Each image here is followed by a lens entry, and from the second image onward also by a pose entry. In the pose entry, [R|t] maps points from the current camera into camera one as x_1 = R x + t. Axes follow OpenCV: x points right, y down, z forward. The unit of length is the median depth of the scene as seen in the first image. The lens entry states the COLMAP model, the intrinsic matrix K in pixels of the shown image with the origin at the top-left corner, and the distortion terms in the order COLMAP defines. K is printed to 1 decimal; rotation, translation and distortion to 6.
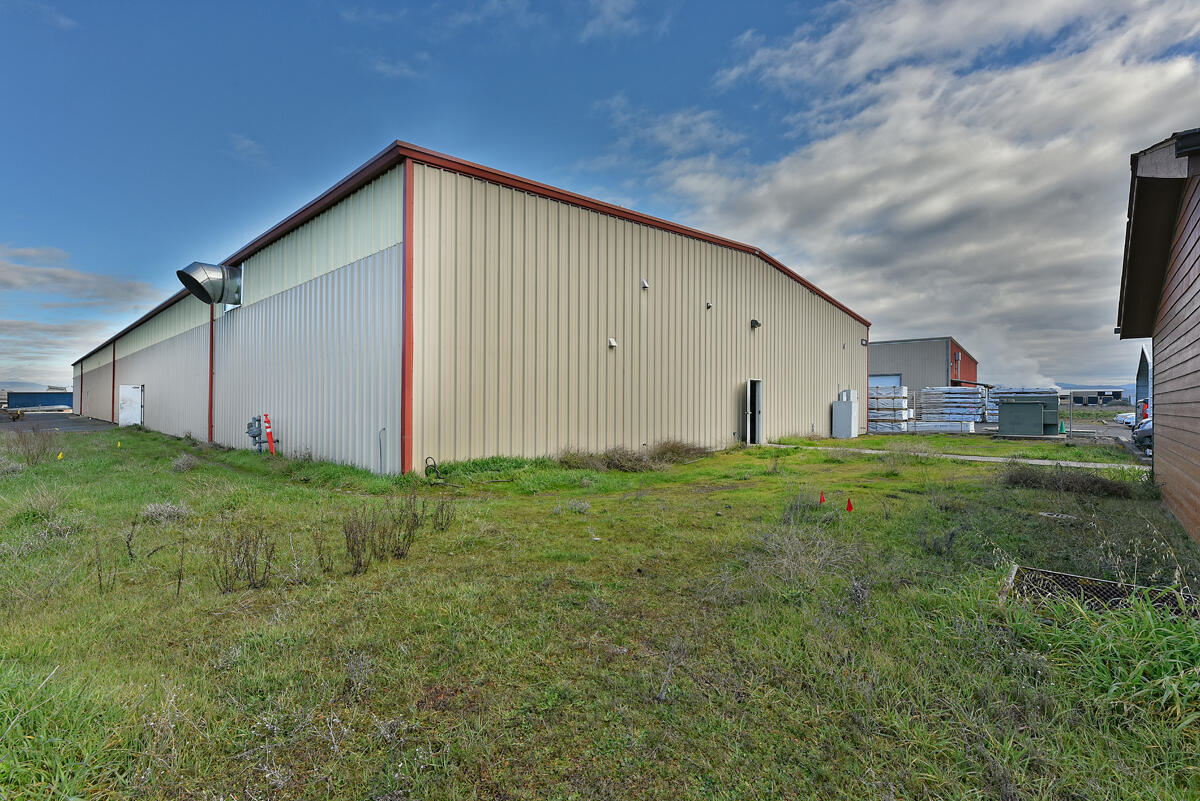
lens RADIAL K [[528.8, 0, 599.2], [0, 528.8, 408.0], [0, 0, 1]] dist [-0.010741, -0.000638]
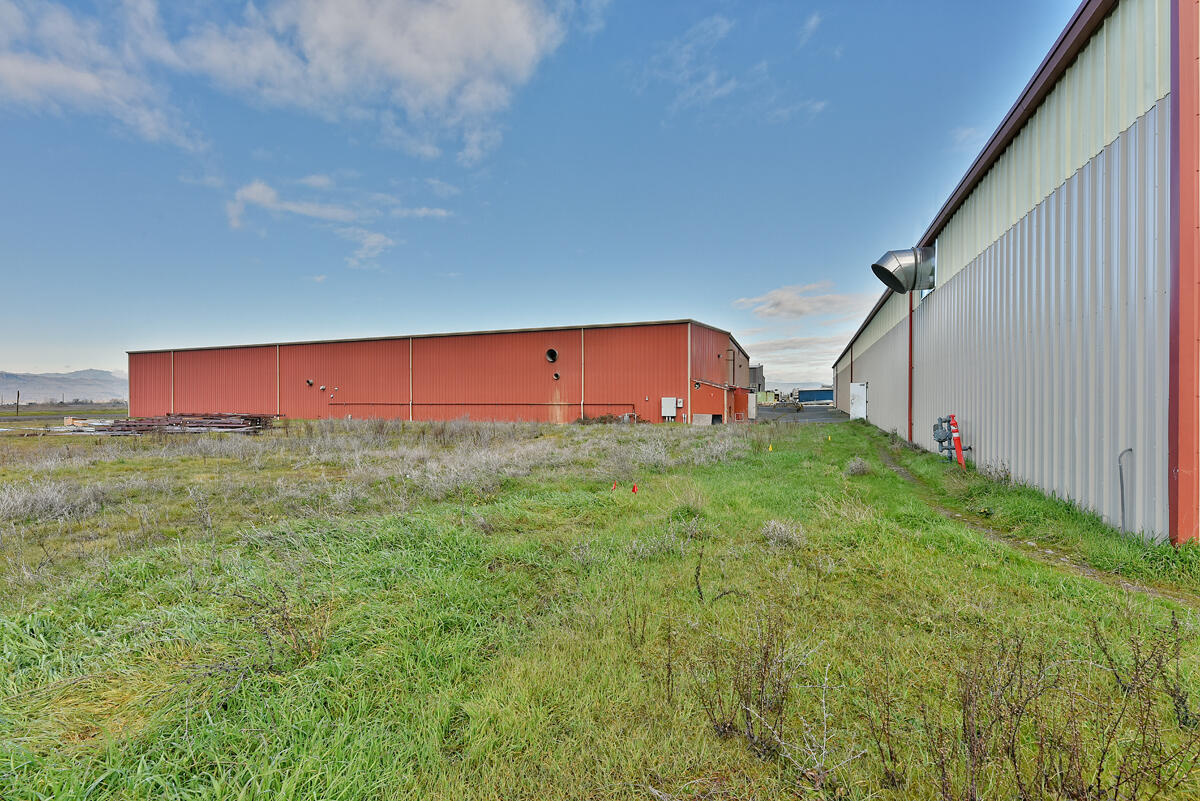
lens RADIAL K [[528.8, 0, 601.0], [0, 528.8, 398.9], [0, 0, 1]] dist [-0.010741, -0.000638]
pose [[0.344951, -0.001339, -0.938620, -0.051475], [-0.004434, 0.999985, -0.003057, -0.005964], [0.938610, 0.005217, 0.344940, 0.176052]]
